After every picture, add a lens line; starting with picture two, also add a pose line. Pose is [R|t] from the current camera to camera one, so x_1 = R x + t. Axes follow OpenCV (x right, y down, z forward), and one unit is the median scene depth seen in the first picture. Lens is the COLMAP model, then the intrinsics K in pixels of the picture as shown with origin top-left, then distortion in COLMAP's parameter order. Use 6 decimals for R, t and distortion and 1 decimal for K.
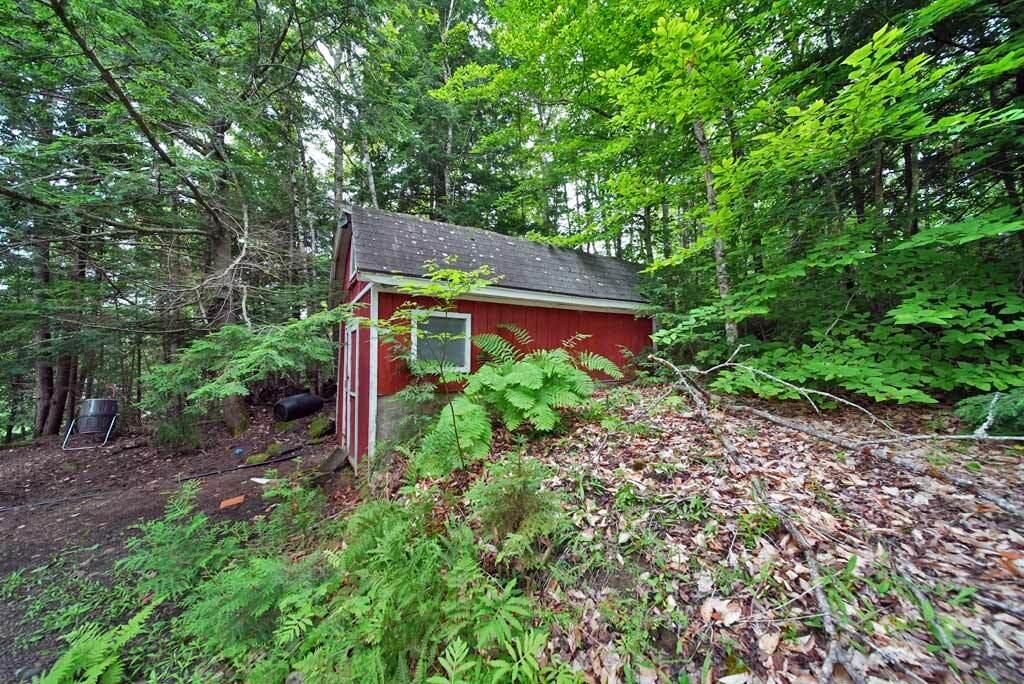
lens RADIAL K [[357.2, 0, 509.8], [0, 357.2, 344.3], [0, 0, 1]] dist [-0.000636, -0.001397]
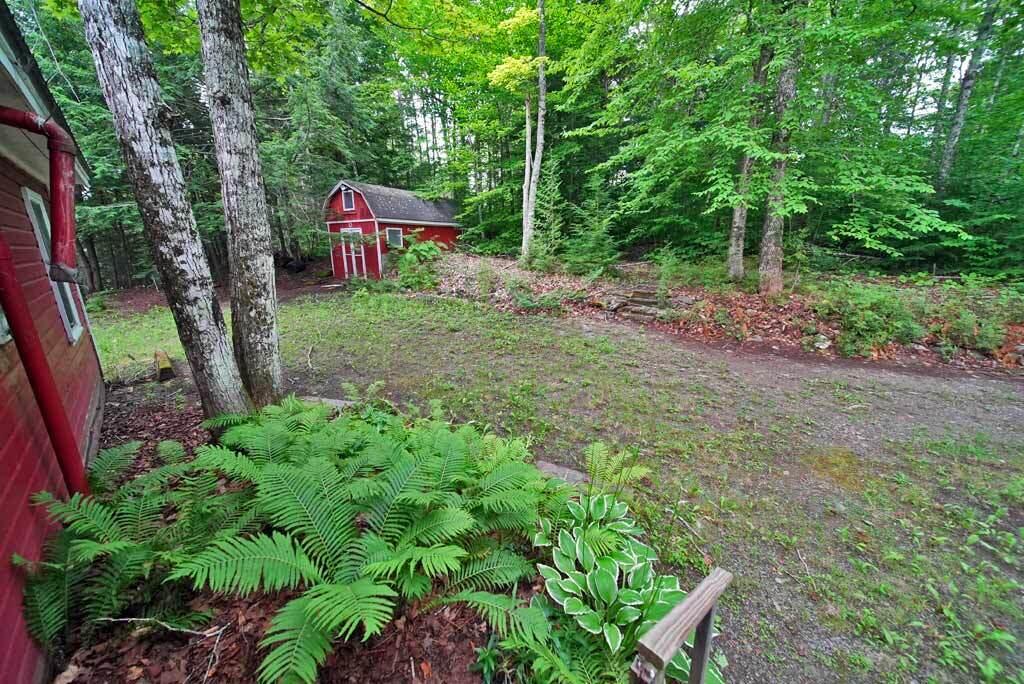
lens RADIAL K [[357.2, 0, 509.8], [0, 357.2, 344.3], [0, 0, 1]] dist [-0.000636, -0.001397]
pose [[0.912049, -0.112600, 0.394320, -0.711737], [-0.016381, 0.950793, 0.309393, -0.121229], [-0.409754, -0.288641, 0.865325, -2.901328]]
